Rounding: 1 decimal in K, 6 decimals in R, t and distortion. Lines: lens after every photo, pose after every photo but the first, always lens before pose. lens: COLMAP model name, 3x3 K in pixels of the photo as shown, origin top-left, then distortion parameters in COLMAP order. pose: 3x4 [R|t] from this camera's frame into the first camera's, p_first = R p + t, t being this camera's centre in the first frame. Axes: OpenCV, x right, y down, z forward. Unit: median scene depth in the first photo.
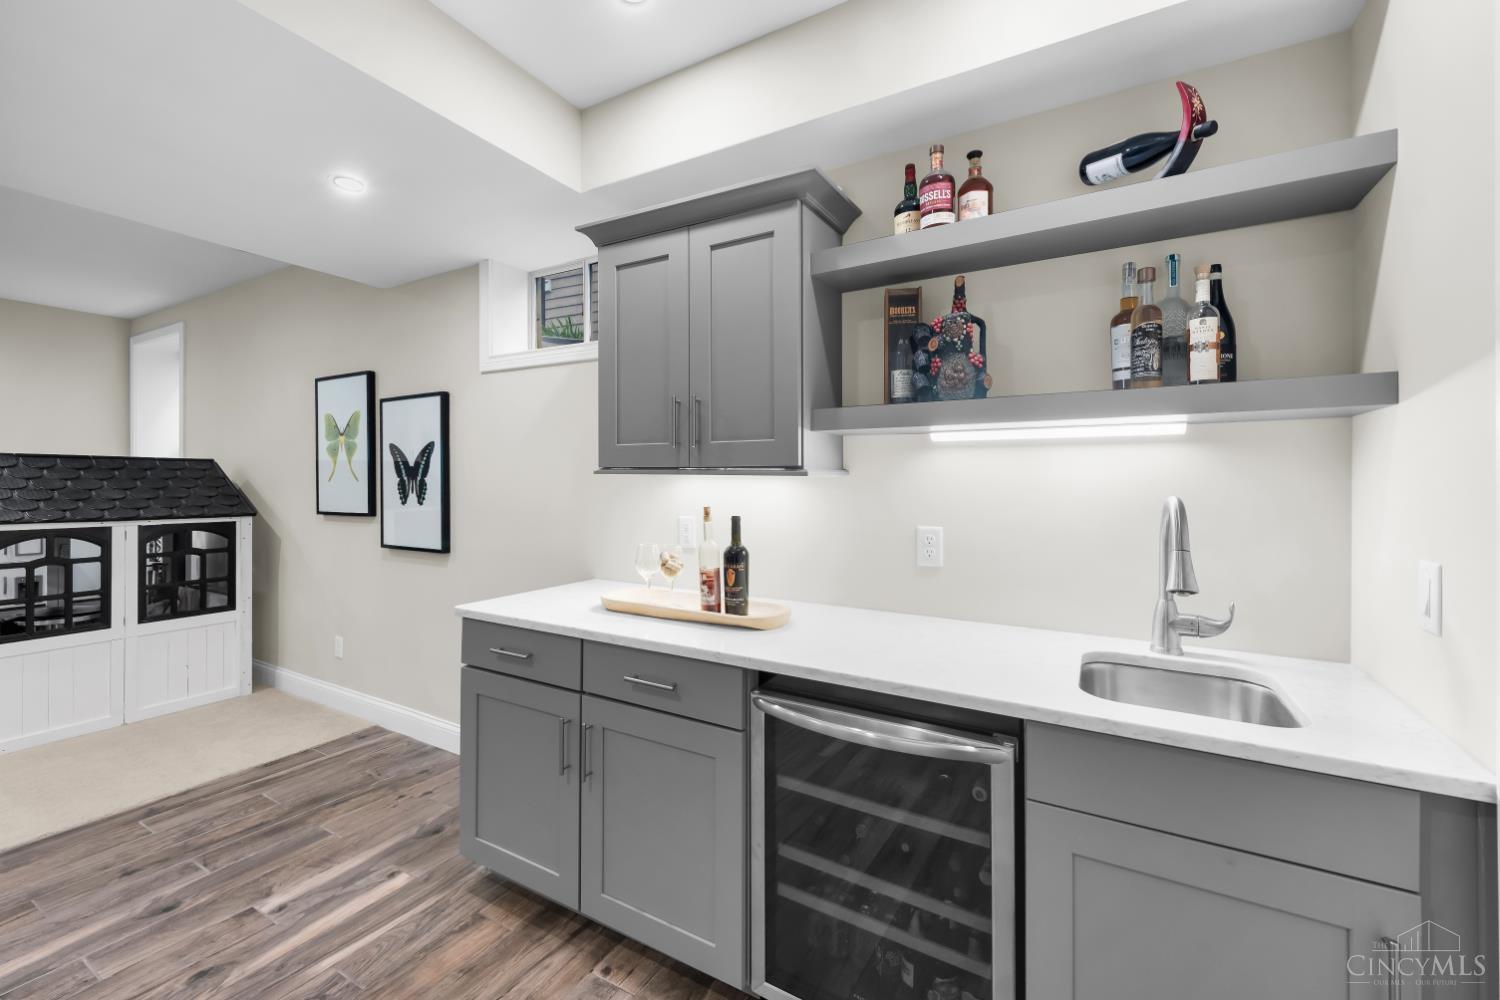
lens RADIAL K [[614.7, 0, 747.0], [0, 614.7, 483.9], [0, 0, 1]] dist [0.000168, -0.000169]
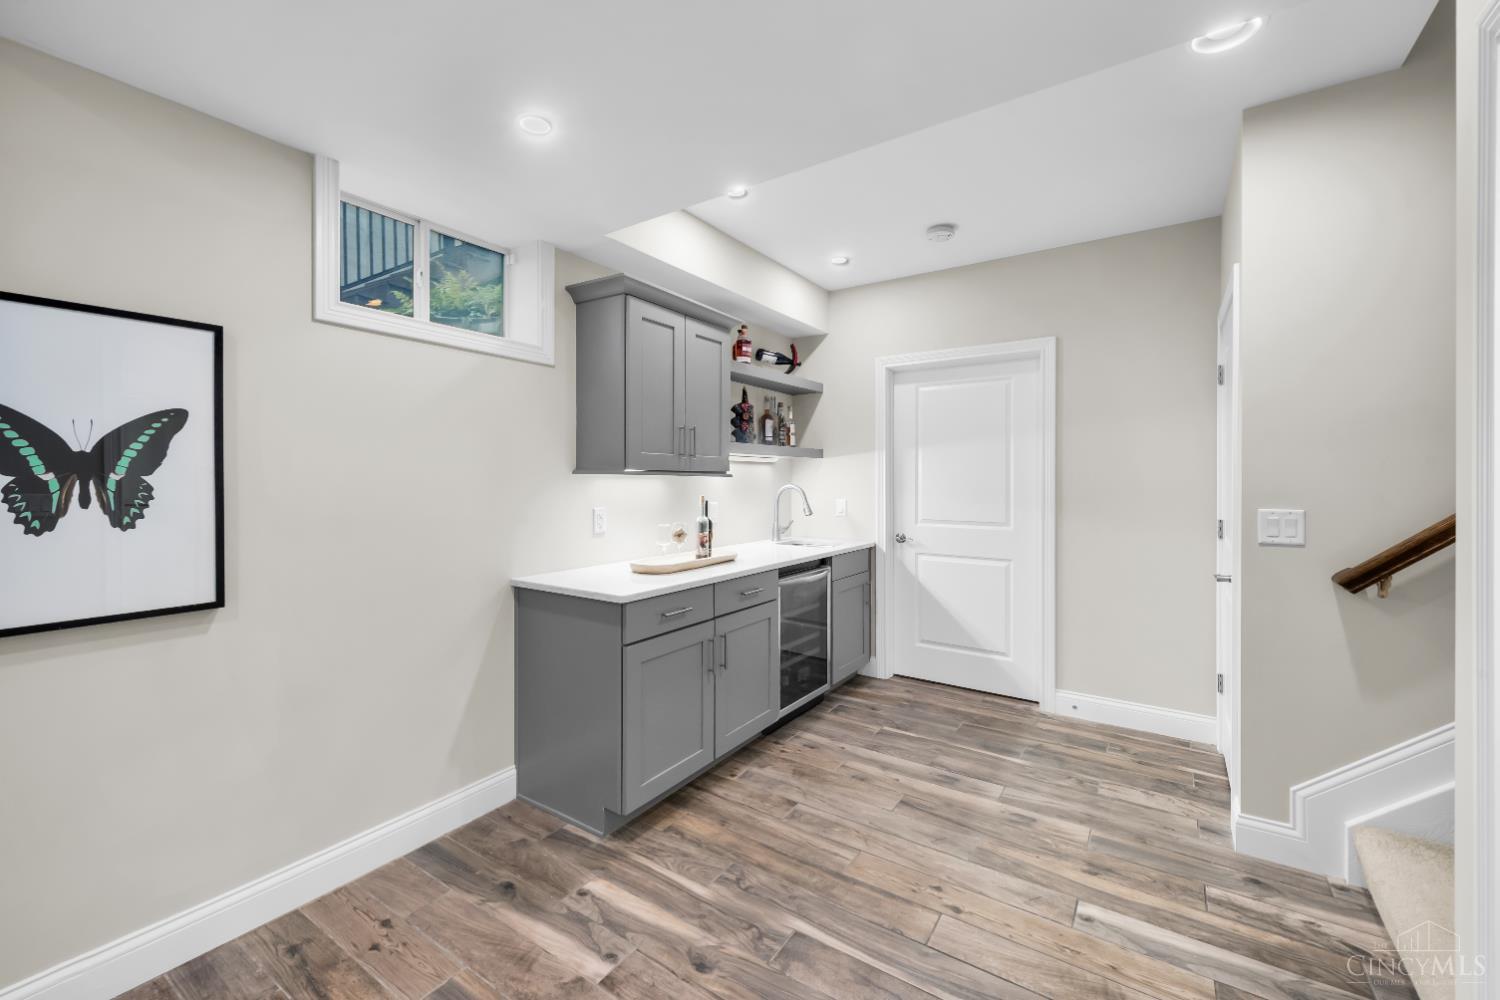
lens RADIAL K [[614.7, 0, 745.1], [0, 614.7, 492.3], [0, 0, 1]] dist [0.000168, -0.000169]
pose [[0.074709, -0.023097, 0.996938, -1.688818], [0.005913, 0.999724, 0.022718, -0.008403], [-0.997188, 0.004197, 0.074825, 0.761981]]
